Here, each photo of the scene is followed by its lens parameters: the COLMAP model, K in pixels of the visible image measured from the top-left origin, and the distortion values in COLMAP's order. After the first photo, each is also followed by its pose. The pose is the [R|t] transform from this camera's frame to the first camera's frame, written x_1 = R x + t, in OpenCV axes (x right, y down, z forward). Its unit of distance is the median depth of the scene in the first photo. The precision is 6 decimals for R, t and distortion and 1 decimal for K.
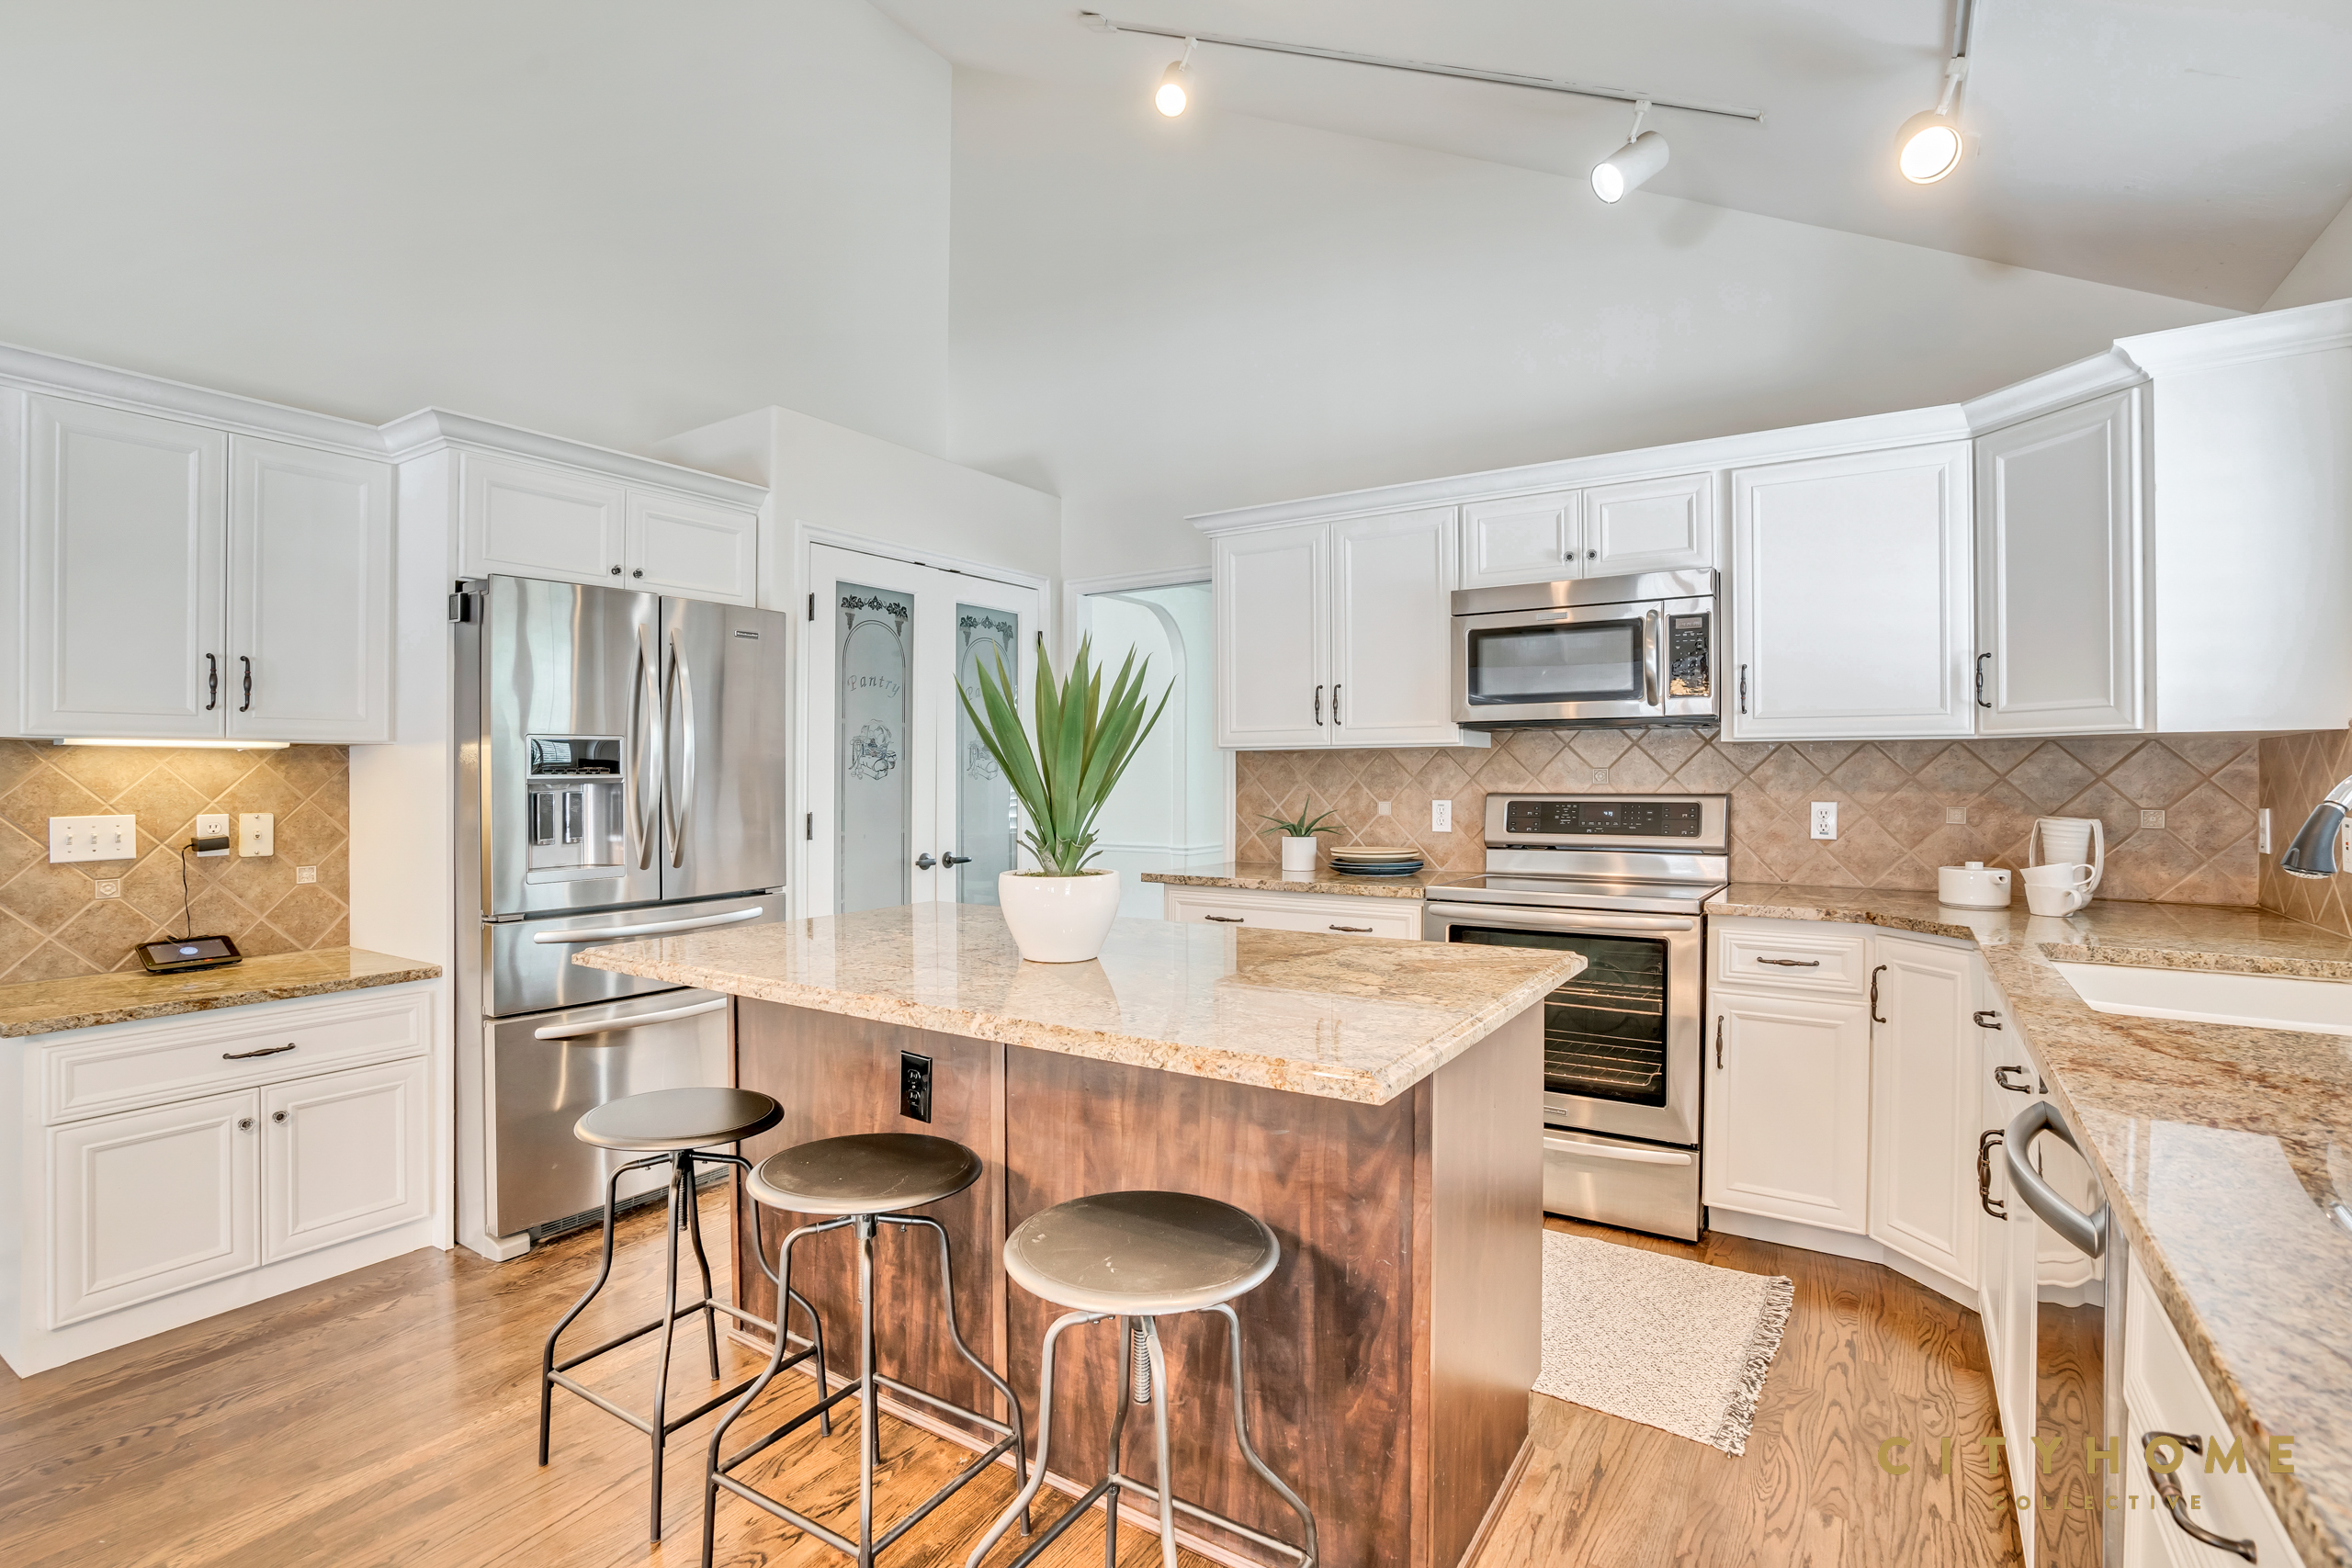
lens RADIAL K [[1119.7, 0, 1177.1], [0, 1119.7, 769.7], [0, 0, 1]] dist [-0.002099, -0.000116]
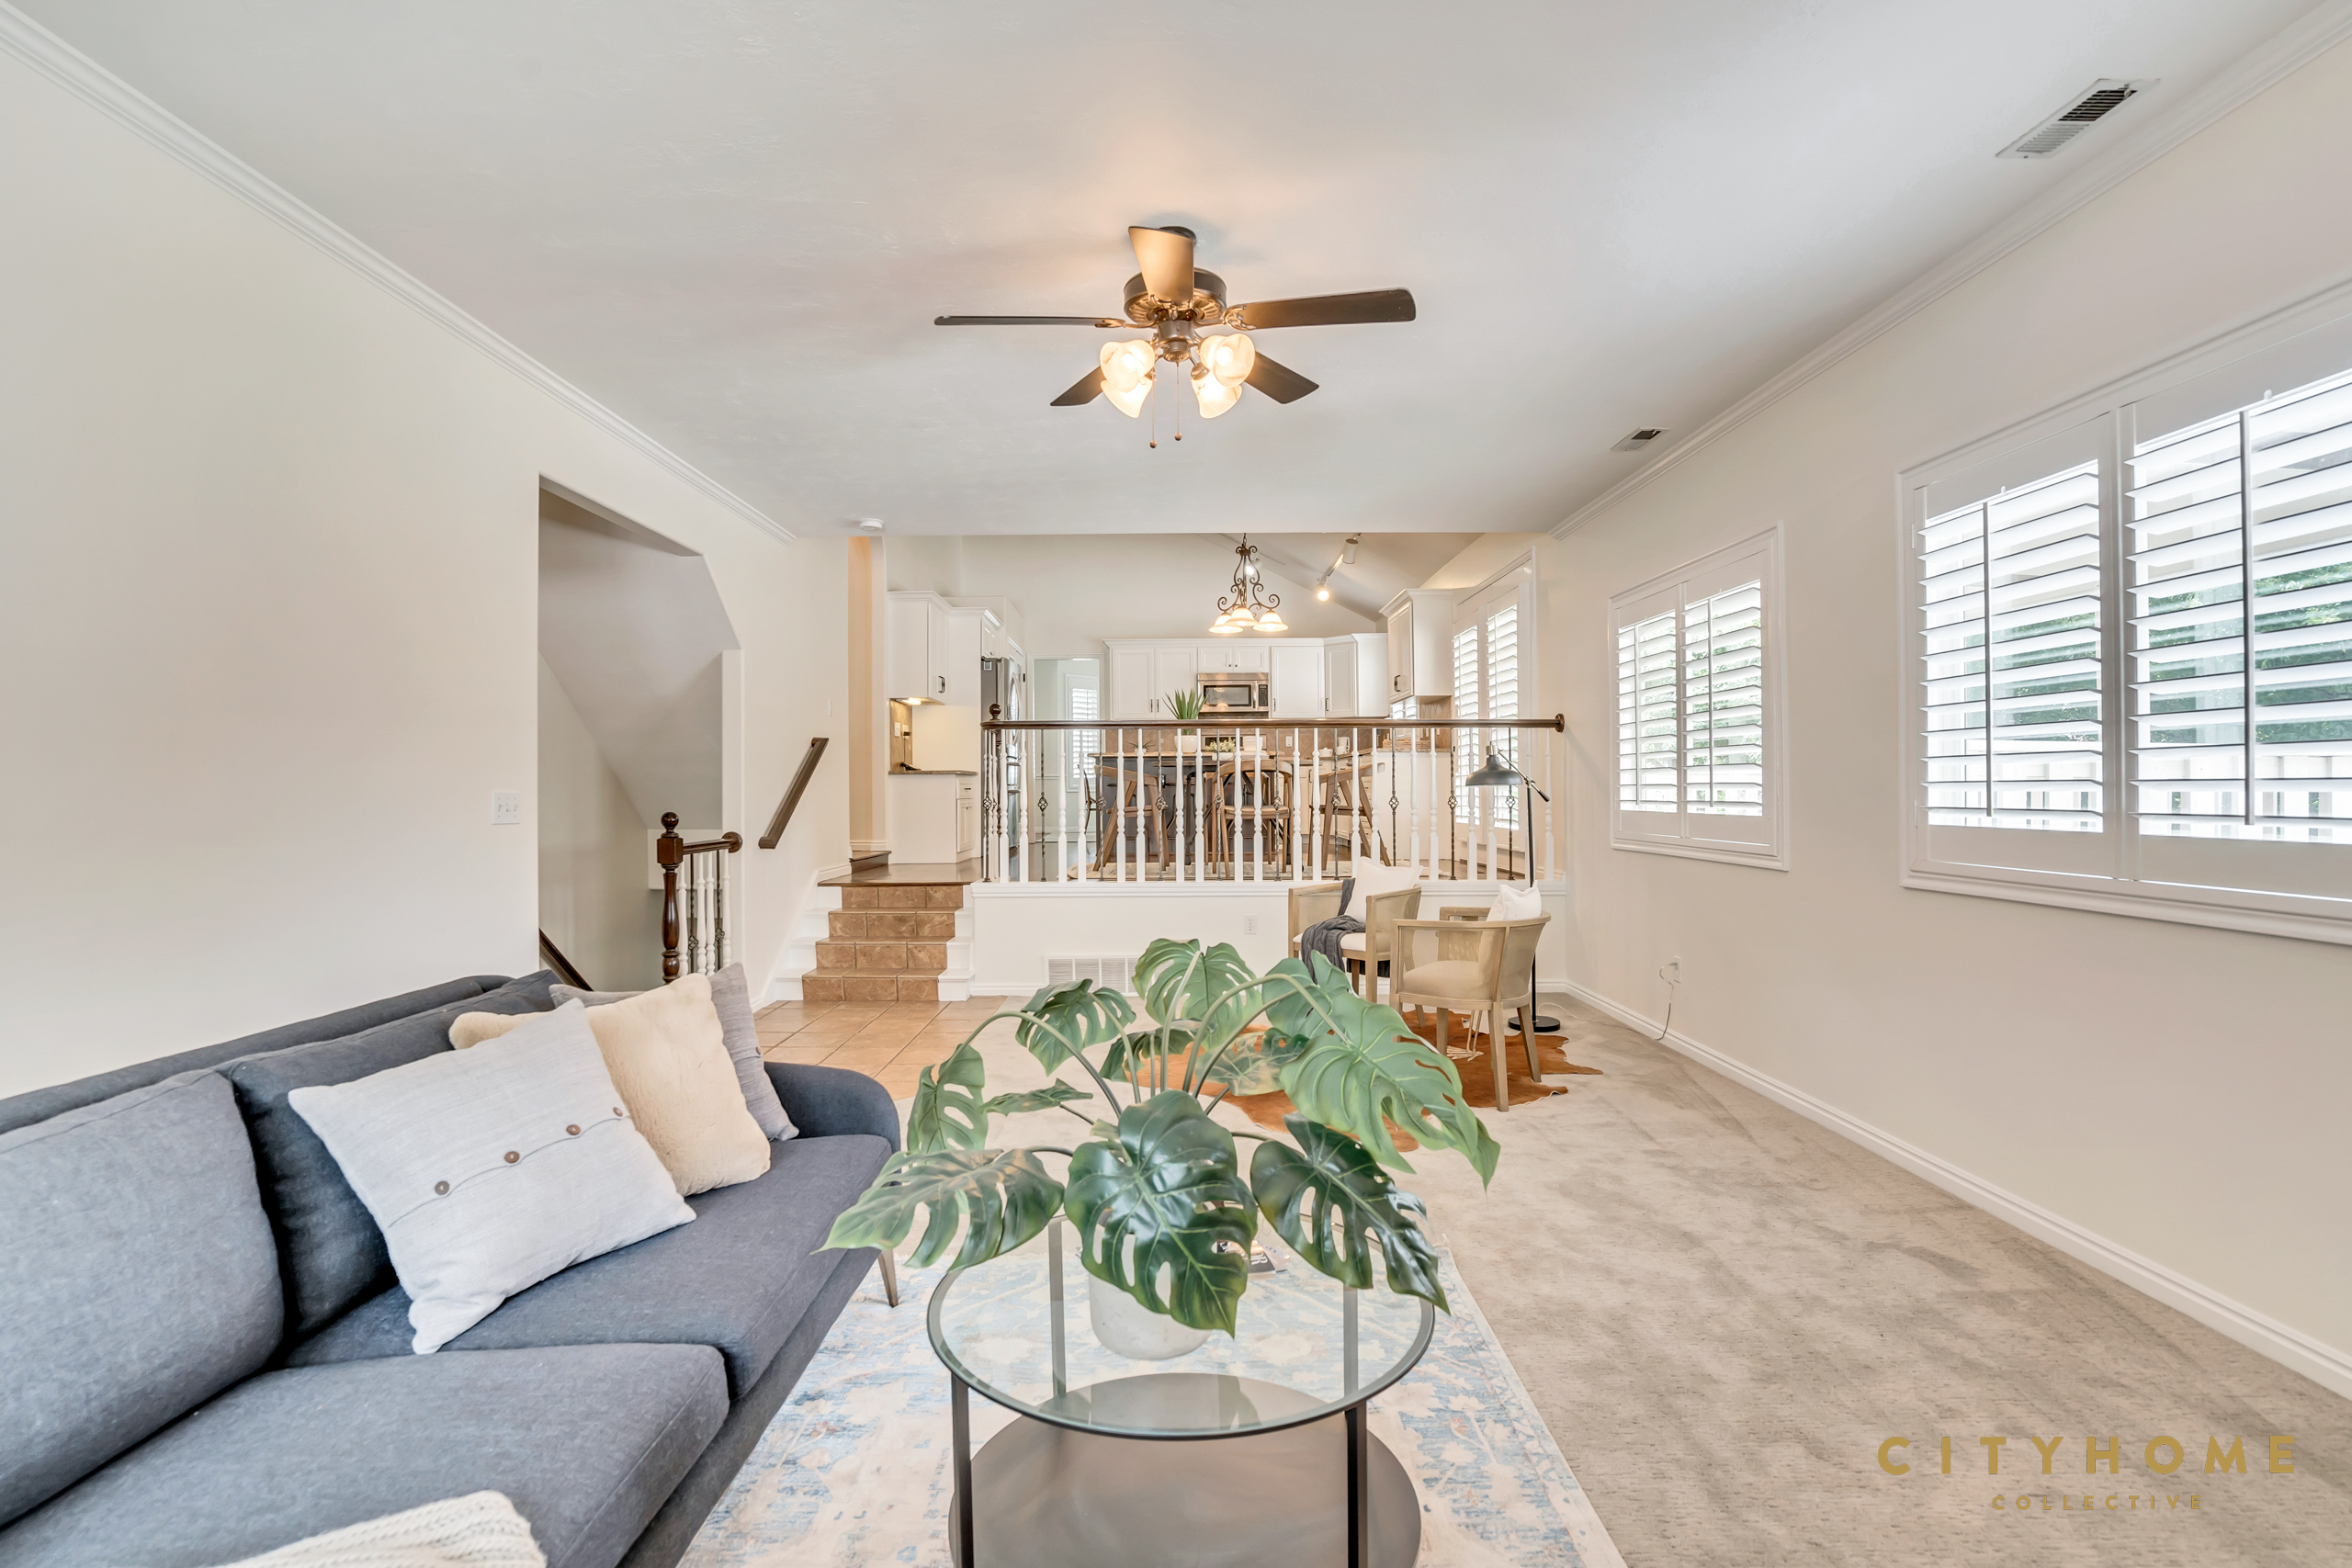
lens RADIAL K [[1119.7, 0, 1172.3], [0, 1119.7, 786.9], [0, 0, 1]] dist [-0.002099, -0.000116]
pose [[0.844385, 0.001069, 0.535736, -1.790705], [-0.000656, 0.999999, -0.000963, 0.202993], [-0.535737, 0.000462, 0.844385, -1.985444]]
